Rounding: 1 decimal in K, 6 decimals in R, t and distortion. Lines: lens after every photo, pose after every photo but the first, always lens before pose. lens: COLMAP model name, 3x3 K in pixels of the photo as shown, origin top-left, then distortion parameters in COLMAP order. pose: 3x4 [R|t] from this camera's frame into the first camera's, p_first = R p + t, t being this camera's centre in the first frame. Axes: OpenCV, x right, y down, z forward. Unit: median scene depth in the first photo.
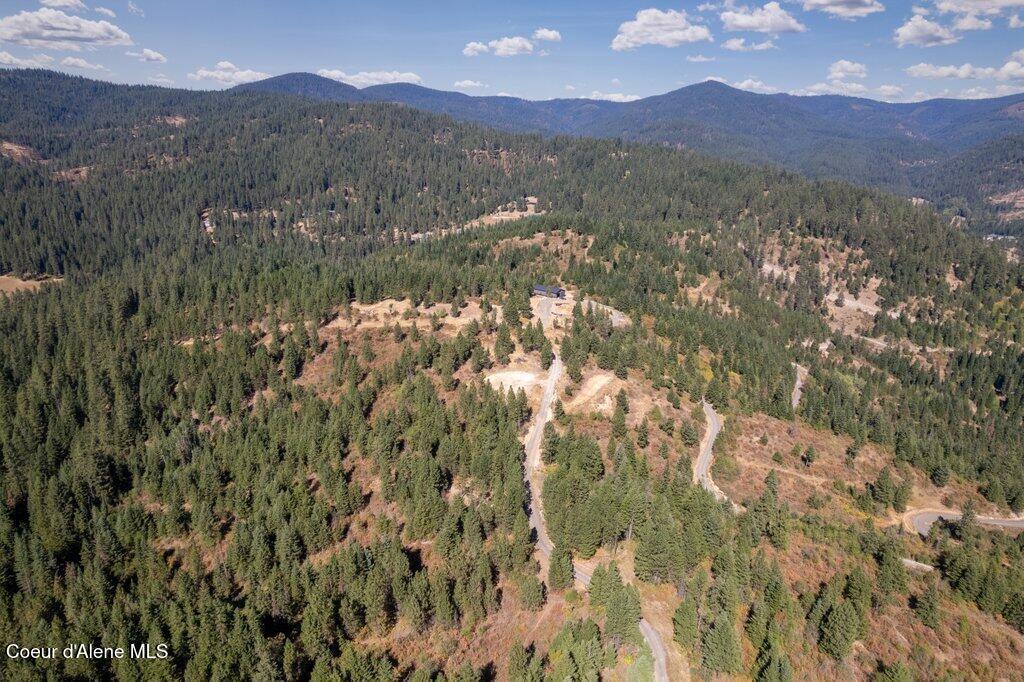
lens RADIAL K [[653.5, 0, 516.6], [0, 653.5, 344.2], [0, 0, 1]] dist [-0.078350, 0.069123]
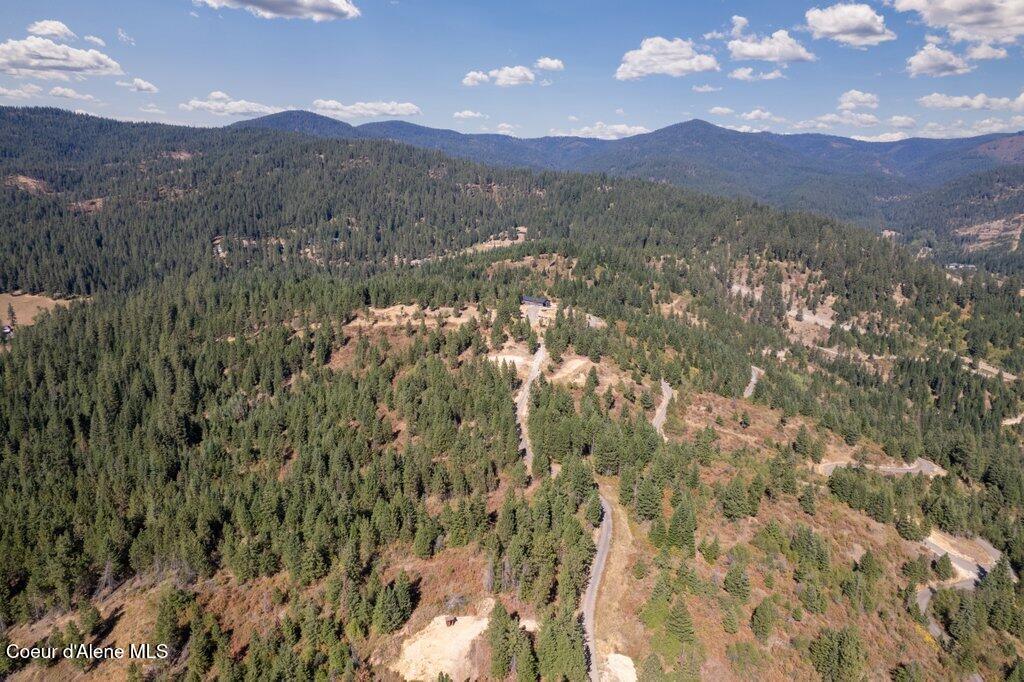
lens RADIAL K [[653.5, 0, 517.3], [0, 653.5, 343.5], [0, 0, 1]] dist [-0.078350, 0.069123]
pose [[0.999888, -0.001132, 0.014943, -0.001051], [0.001928, 0.998573, -0.053363, 0.041448], [-0.014861, 0.053385, 0.998463, -0.110080]]
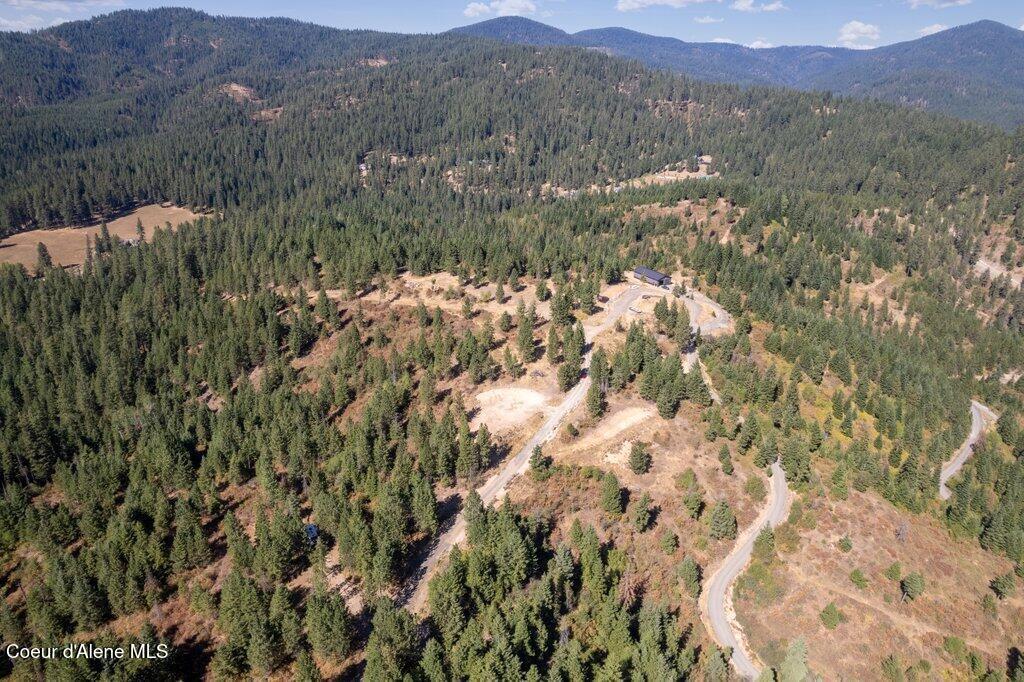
lens RADIAL K [[653.5, 0, 515.0], [0, 653.5, 346.2], [0, 0, 1]] dist [-0.078350, 0.069123]
pose [[0.951836, 0.127086, -0.279030, 0.097924], [-0.105806, 0.990296, 0.090108, -0.038518], [0.287774, -0.056245, 0.956045, 0.120915]]
